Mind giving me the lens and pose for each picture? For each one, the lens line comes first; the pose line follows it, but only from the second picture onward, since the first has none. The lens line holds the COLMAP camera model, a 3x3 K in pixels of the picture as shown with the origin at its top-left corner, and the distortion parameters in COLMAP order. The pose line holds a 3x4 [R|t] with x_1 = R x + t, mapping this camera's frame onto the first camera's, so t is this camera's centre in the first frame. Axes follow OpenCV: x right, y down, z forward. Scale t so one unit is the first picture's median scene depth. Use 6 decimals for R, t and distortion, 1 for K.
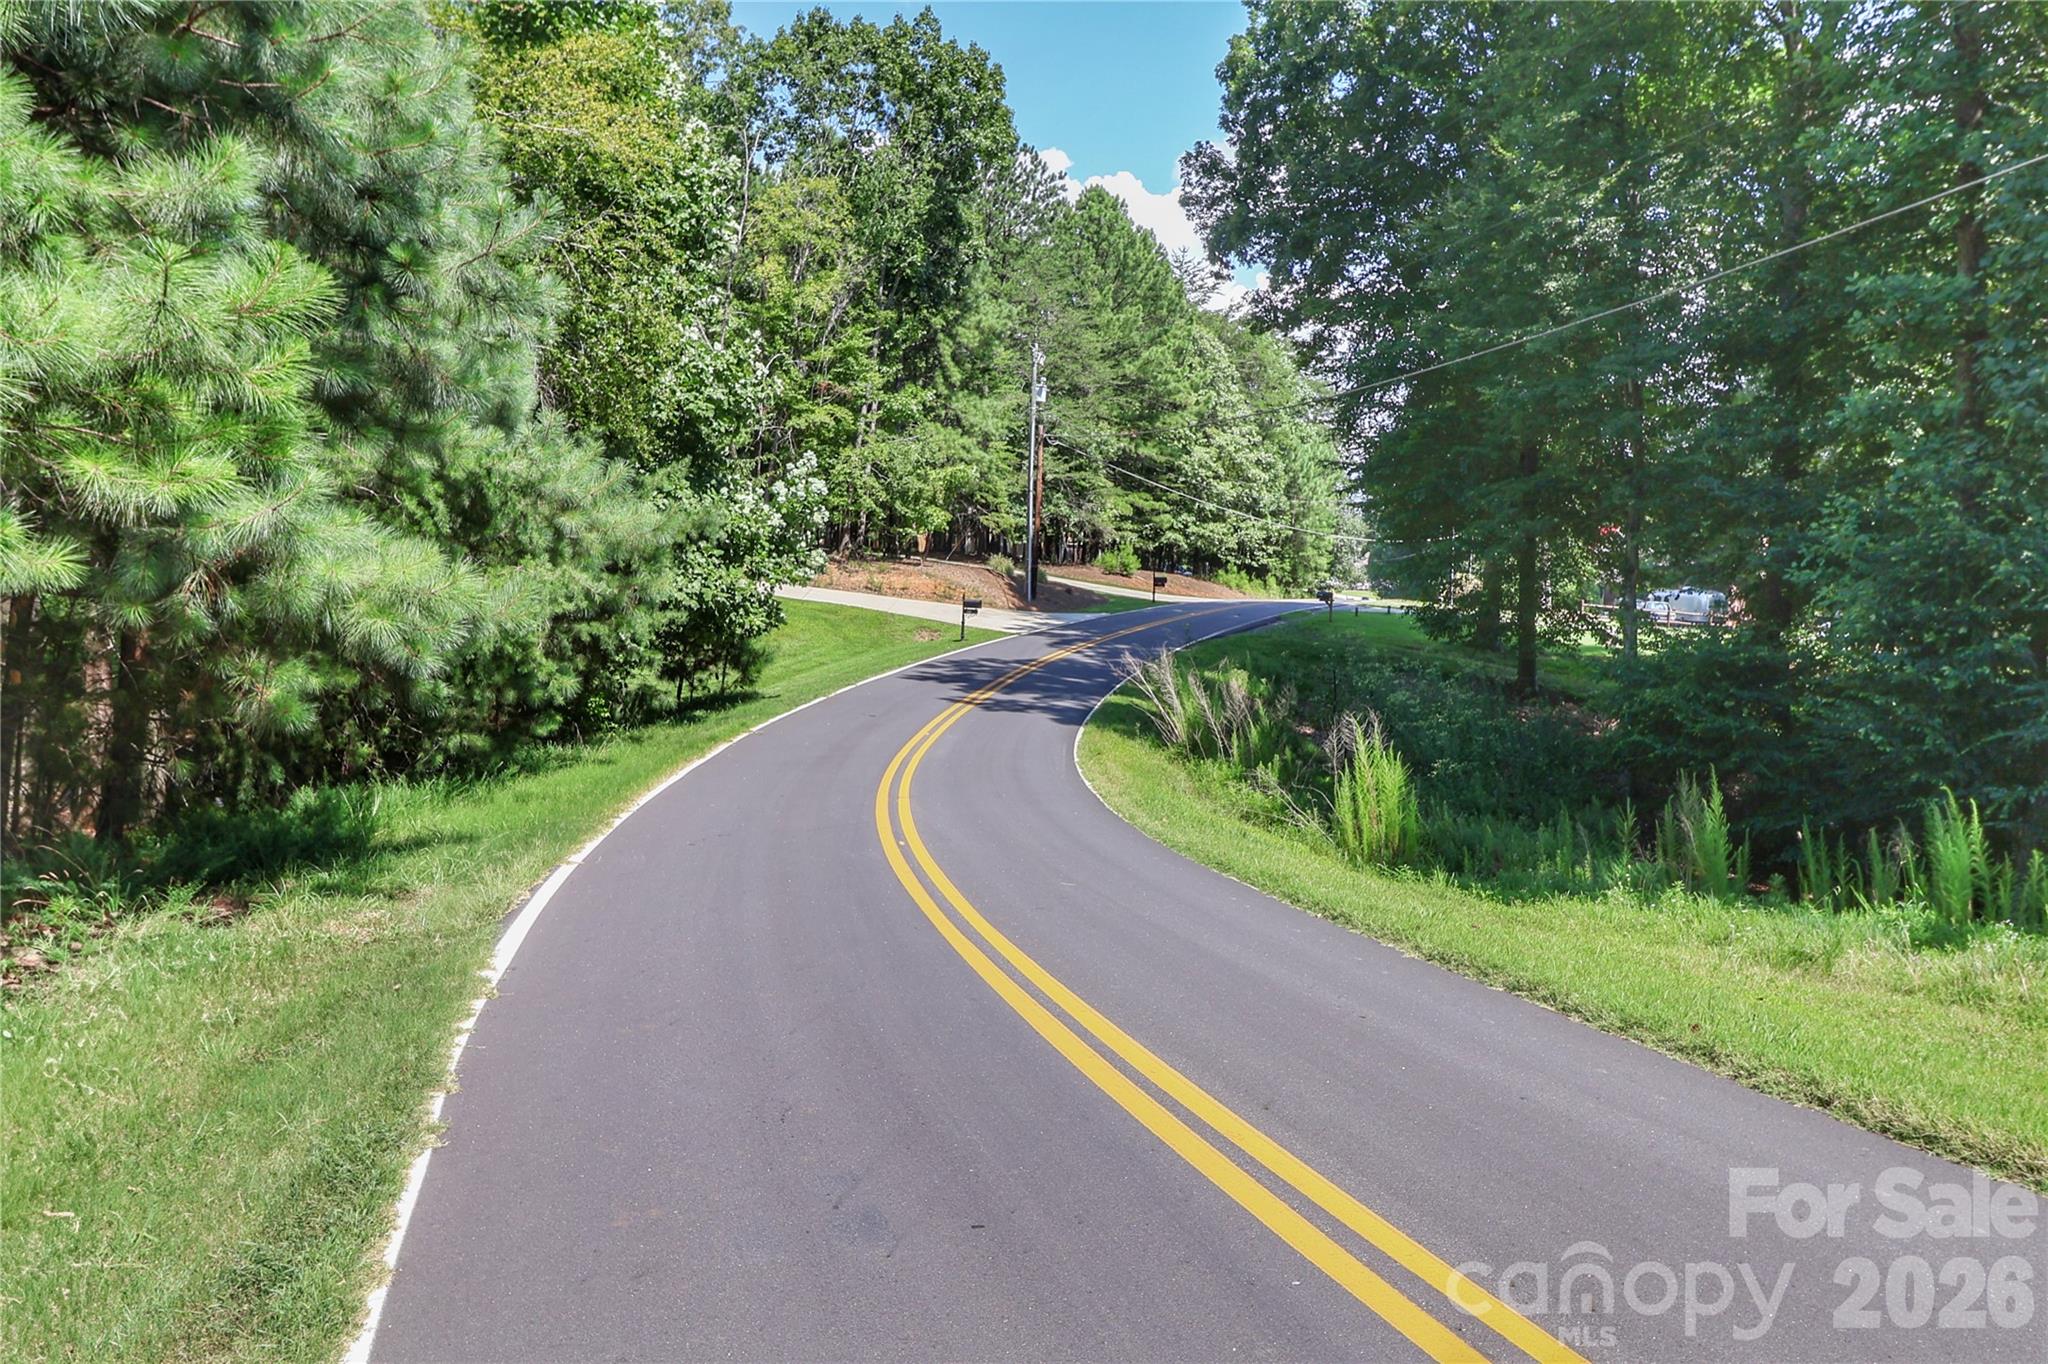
lens RADIAL K [[978.4, 0, 1024.0], [0, 978.4, 682.0], [0, 0, 1]] dist [-0.000738, -0.007210]
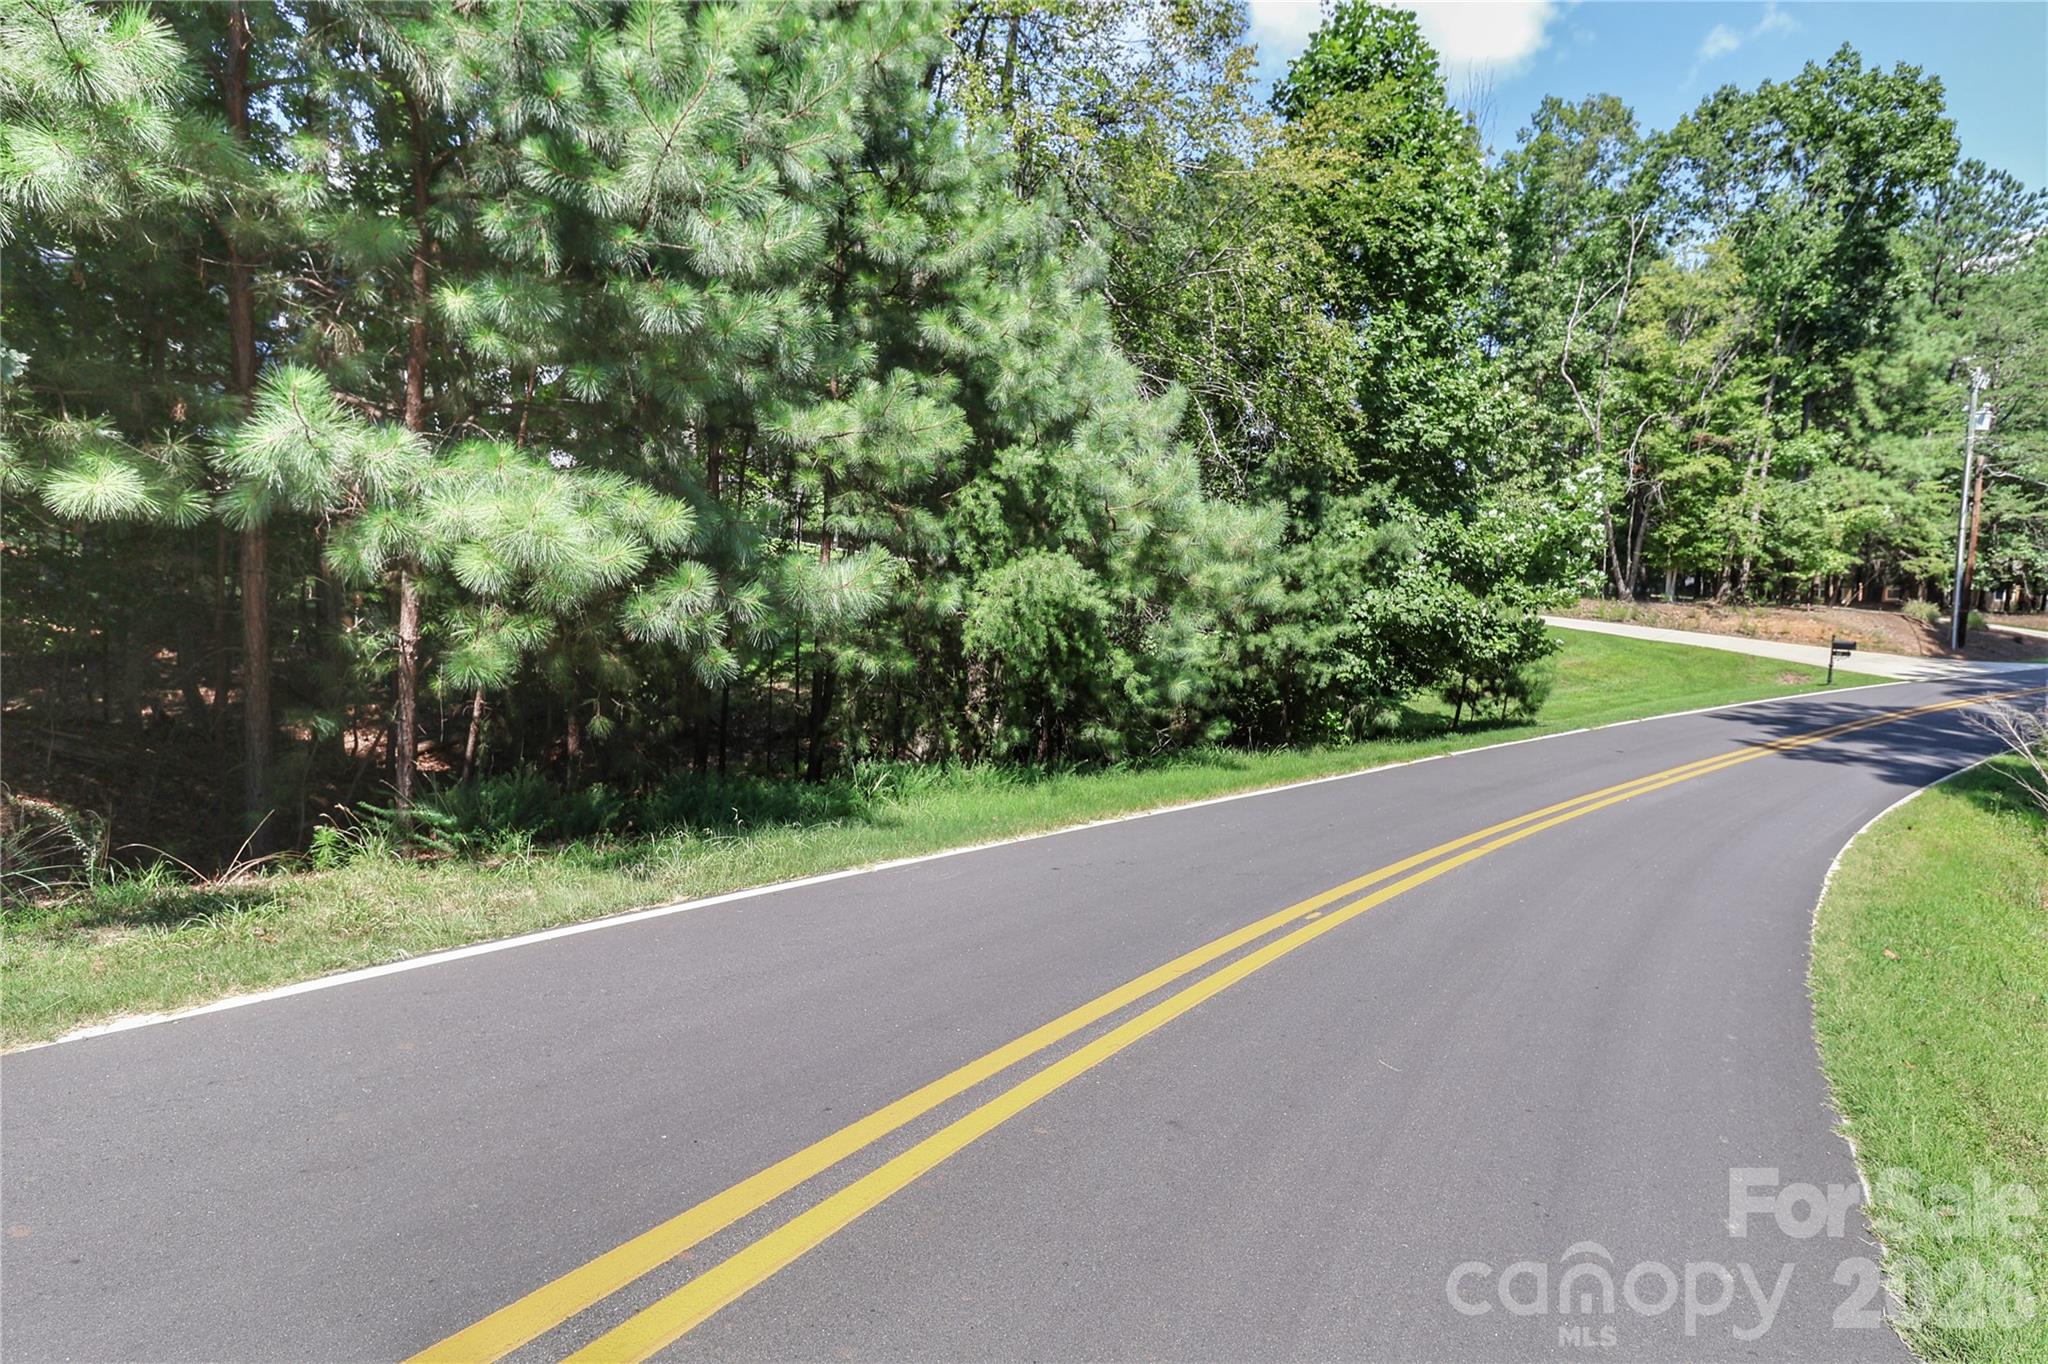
lens RADIAL K [[978.4, 0, 1024.0], [0, 978.4, 682.0], [0, 0, 1]] dist [-0.000738, -0.007210]
pose [[0.788318, 0.046545, -0.613505, -0.125534], [-0.056855, 0.998379, 0.002689, -0.004861], [0.612636, 0.032761, 0.789686, -0.260993]]
